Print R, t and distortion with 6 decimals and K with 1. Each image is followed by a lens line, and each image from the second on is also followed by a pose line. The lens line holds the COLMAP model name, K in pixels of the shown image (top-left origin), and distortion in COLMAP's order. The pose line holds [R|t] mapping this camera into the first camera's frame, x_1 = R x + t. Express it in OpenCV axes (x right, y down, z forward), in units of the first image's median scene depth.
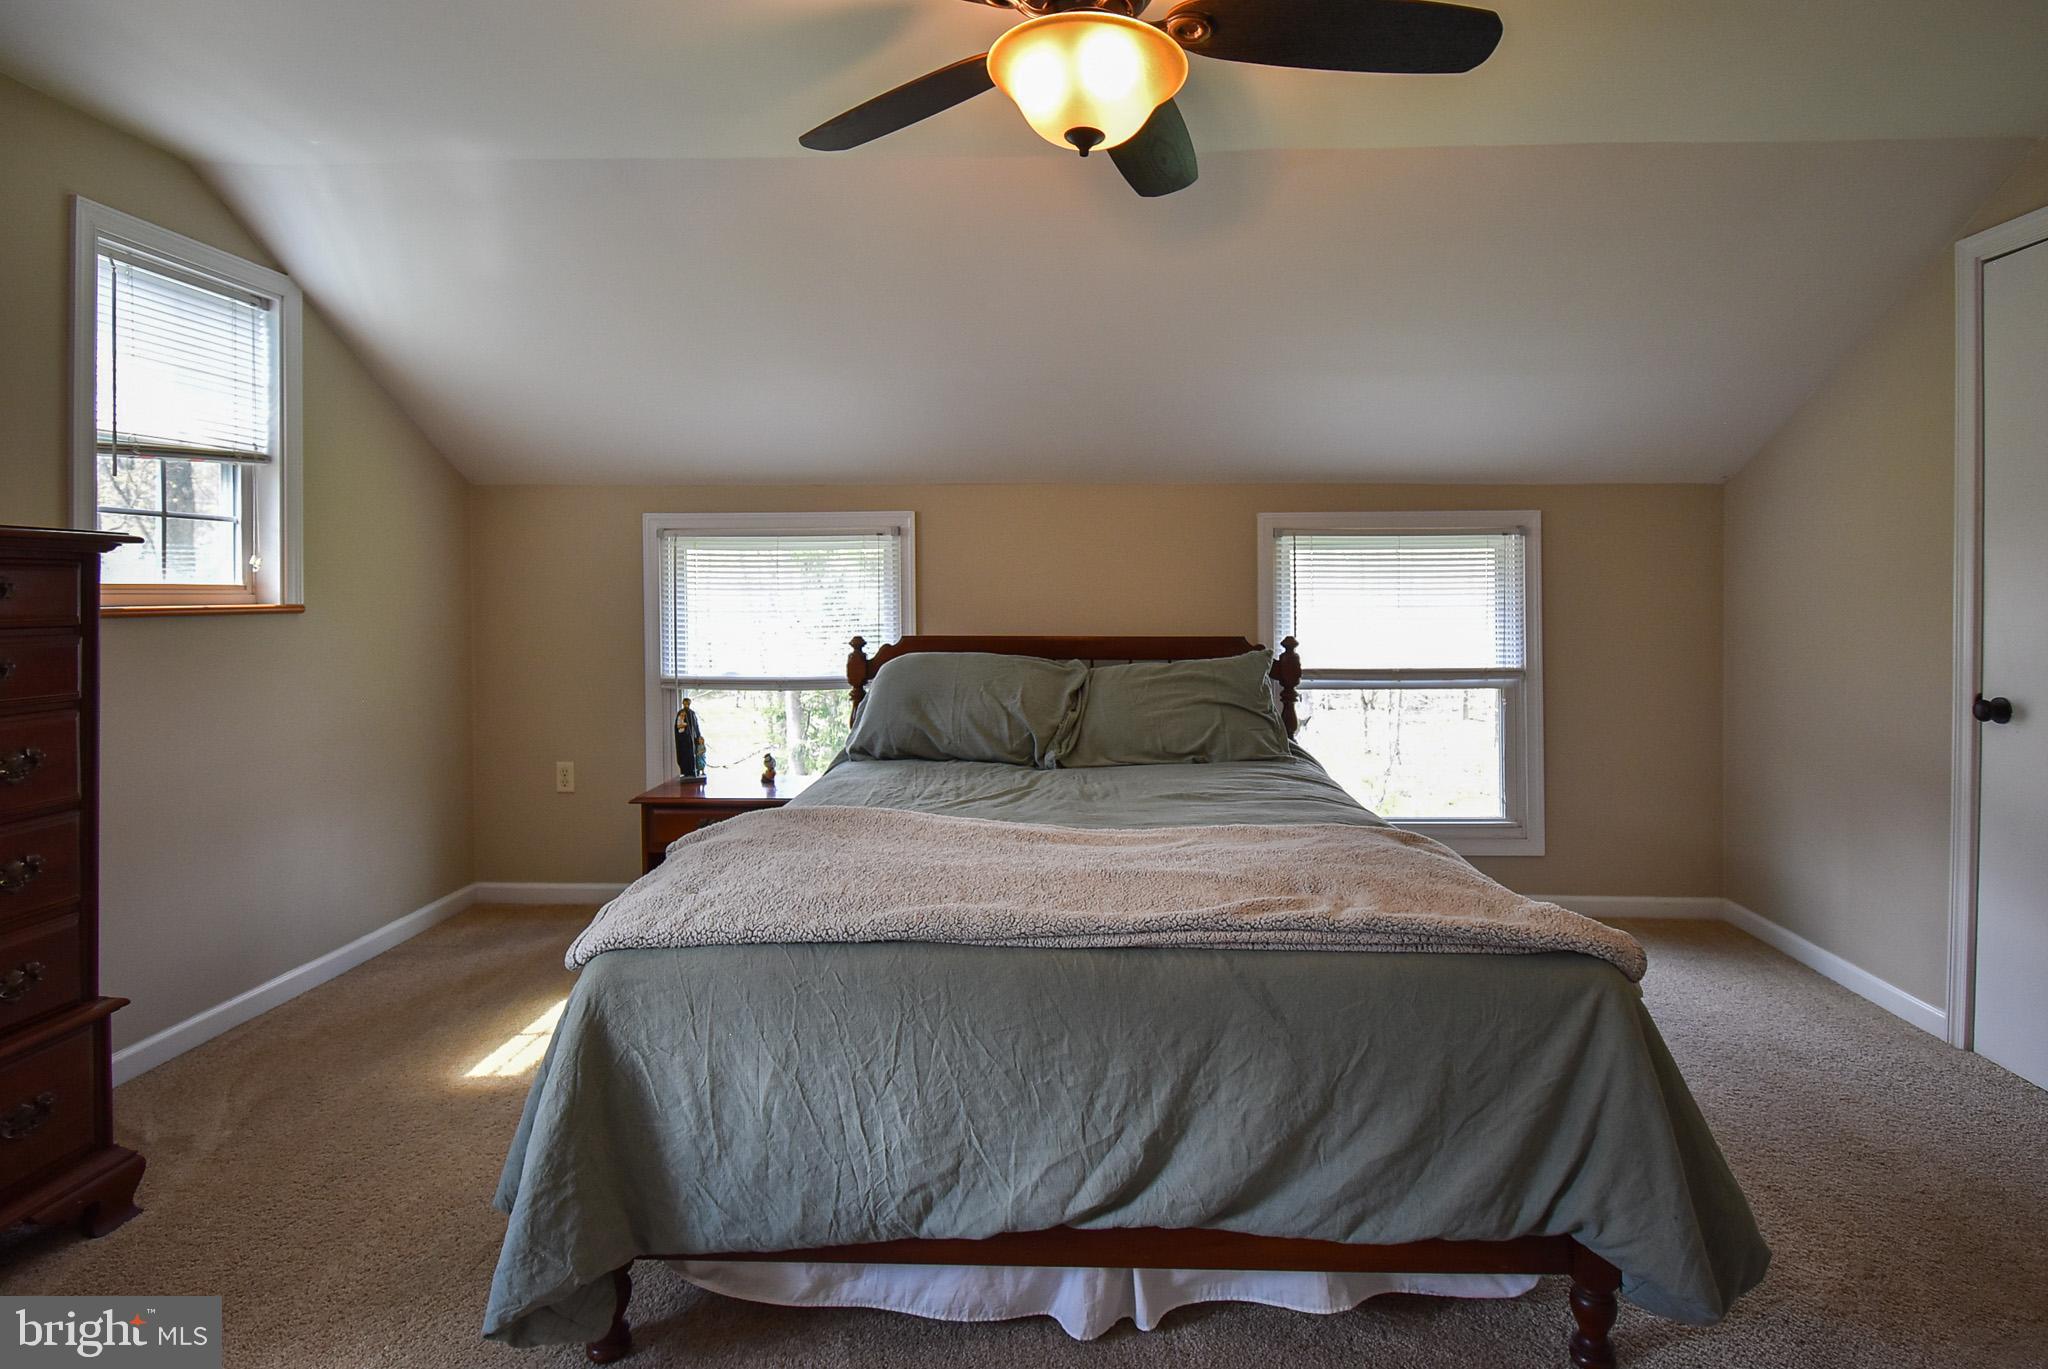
lens RADIAL K [[1058.4, 0, 1023.0], [0, 1058.4, 609.1], [0, 0, 1]] dist [-0.002183, -0.001344]
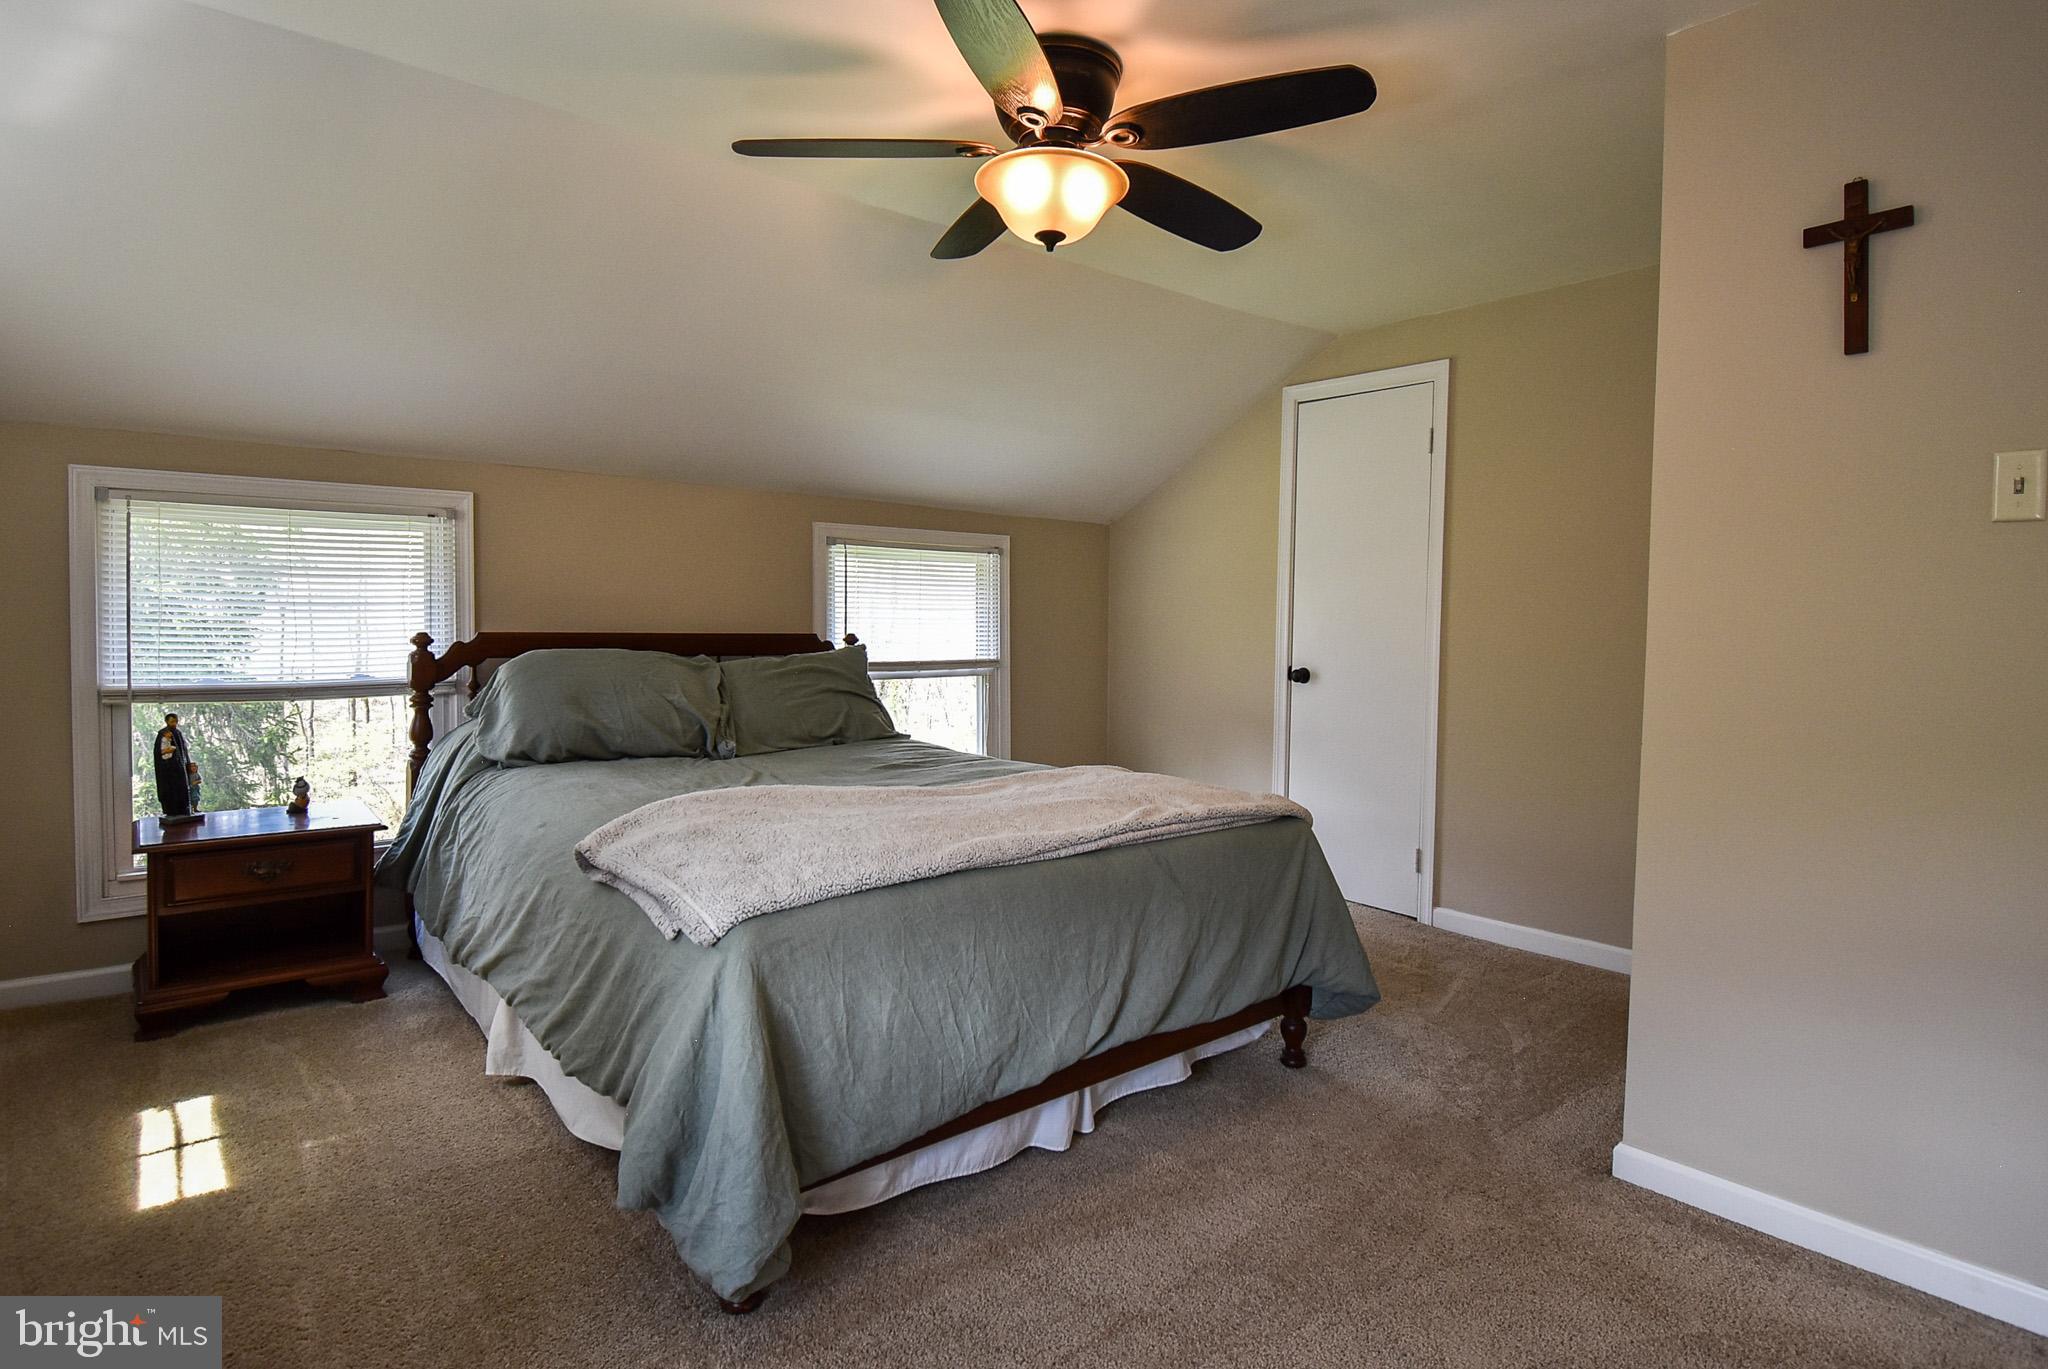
lens RADIAL K [[1092.4, 0, 1023.4], [0, 1092.4, 617.2], [0, 0, 1]] dist [0.000885, -0.010040]
pose [[0.743117, 0.011051, 0.669070, -0.888415], [-0.011843, 0.999924, -0.003362, 0.022922], [-0.669056, -0.005425, 0.743192, 0.013137]]
